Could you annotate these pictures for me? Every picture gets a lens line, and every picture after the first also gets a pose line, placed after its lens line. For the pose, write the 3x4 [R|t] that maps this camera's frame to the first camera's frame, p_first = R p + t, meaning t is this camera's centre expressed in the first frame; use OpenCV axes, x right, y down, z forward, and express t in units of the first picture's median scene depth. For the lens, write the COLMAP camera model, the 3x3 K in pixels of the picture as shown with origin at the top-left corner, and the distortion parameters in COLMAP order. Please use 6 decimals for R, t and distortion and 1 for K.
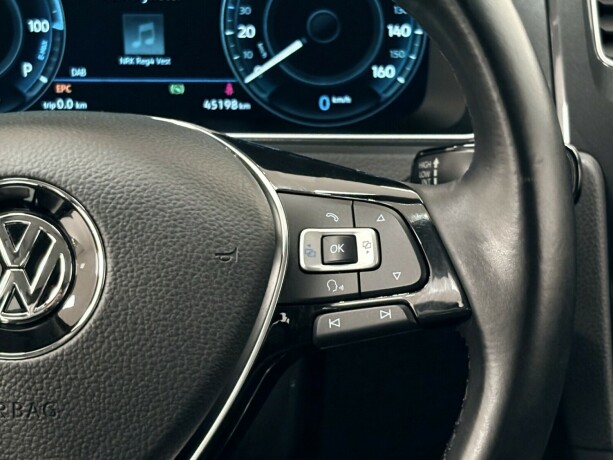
lens RADIAL K [[1513.0, 0, 308.7], [0, 1513.0, 230.9], [0, 0, 1]] dist [0.065385, 0.000000]
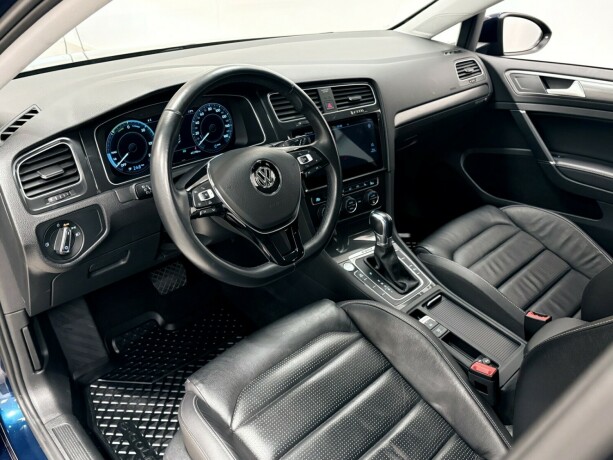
lens RADIAL K [[487.0, 0, 311.3], [0, 487.0, 231.0], [0, 0, 1]] dist [0.001299, -0.009300]
pose [[0.700897, -0.337944, 0.628122, -1.111731], [0.280084, 0.940299, 0.193368, -0.074236], [-0.655970, 0.040396, 0.753705, -0.298476]]
